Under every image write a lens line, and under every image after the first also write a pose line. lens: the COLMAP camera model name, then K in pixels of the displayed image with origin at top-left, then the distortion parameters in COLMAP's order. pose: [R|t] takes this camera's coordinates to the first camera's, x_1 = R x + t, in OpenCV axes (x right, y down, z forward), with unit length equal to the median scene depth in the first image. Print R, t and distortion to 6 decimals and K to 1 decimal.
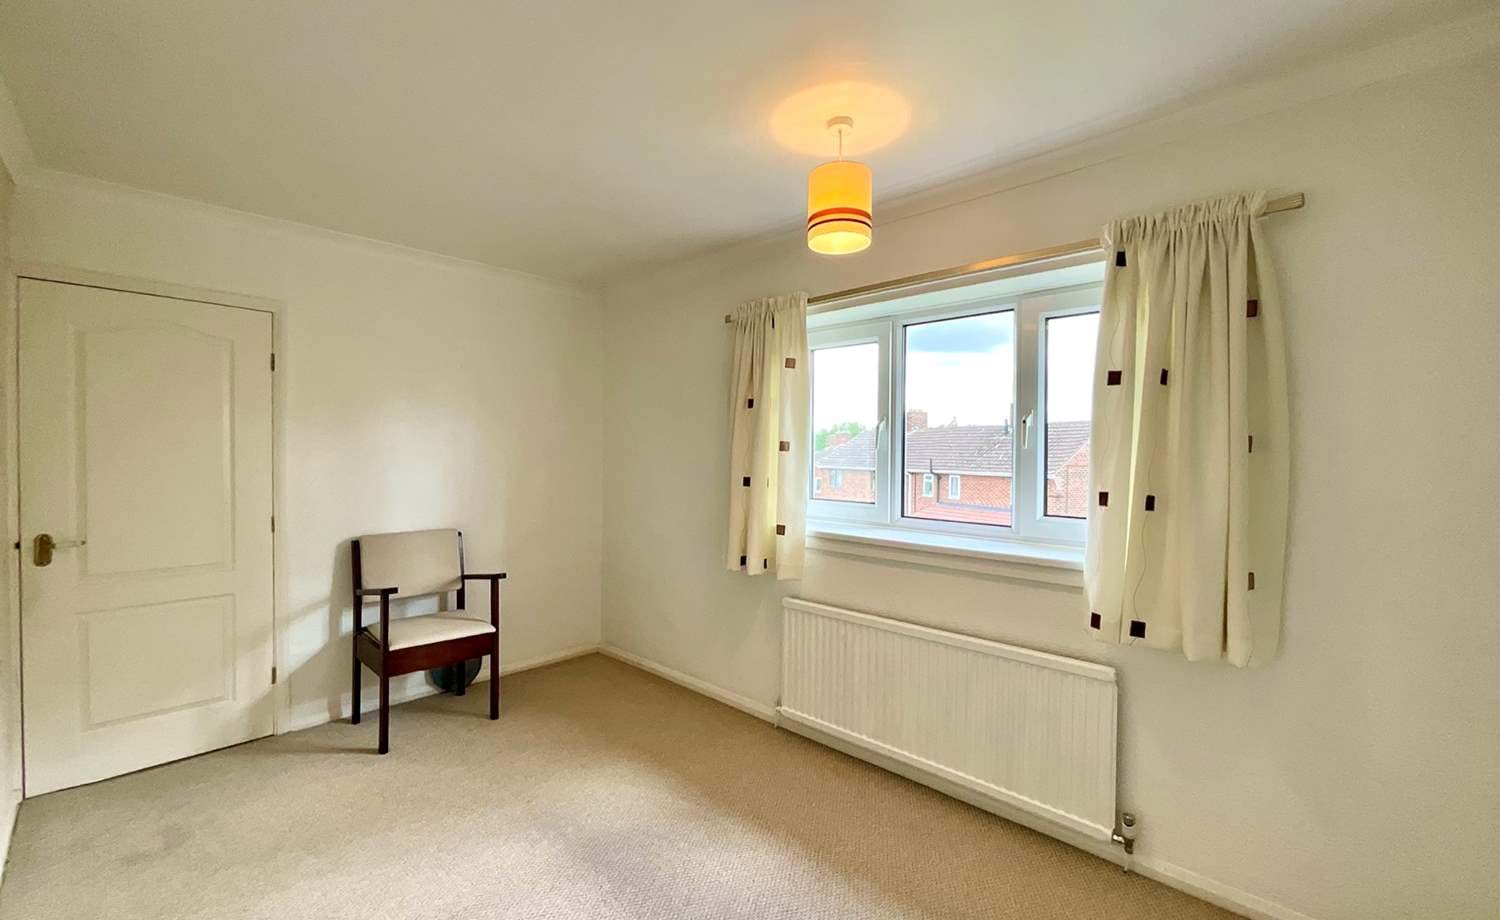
lens RADIAL K [[611.1, 0, 743.3], [0, 611.1, 460.6], [0, 0, 1]] dist [0.001578, -0.000006]
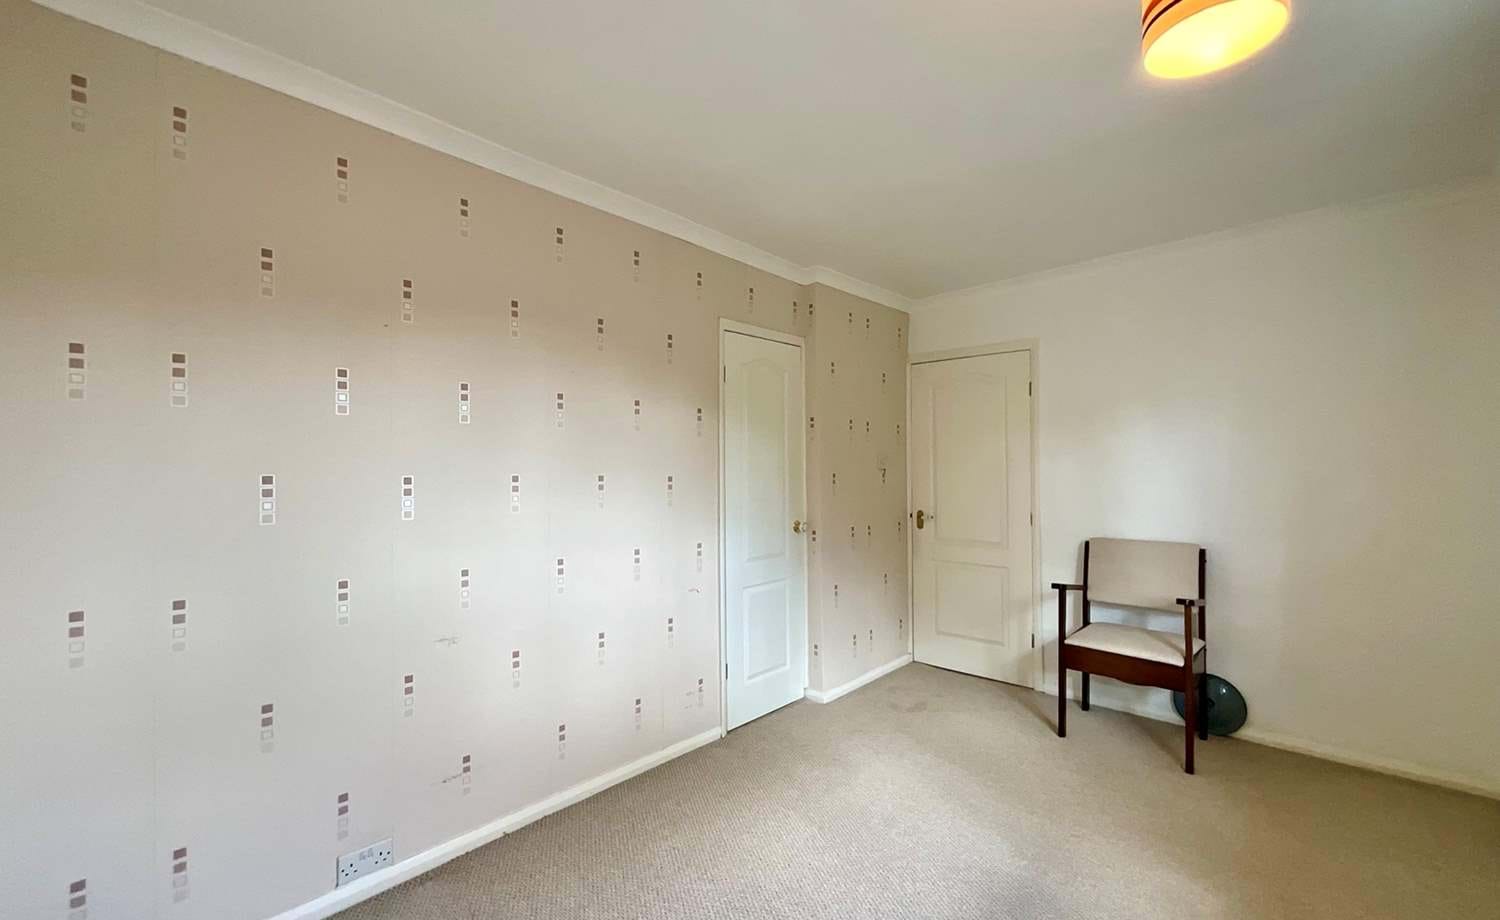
lens RADIAL K [[611.1, 0, 746.5], [0, 611.1, 460.6], [0, 0, 1]] dist [0.001578, -0.000006]
pose [[0.007896, -0.016281, -0.999836, 0.482890], [-0.003766, 0.999860, -0.016311, 0.008056], [0.999962, 0.003894, 0.007833, 0.414536]]
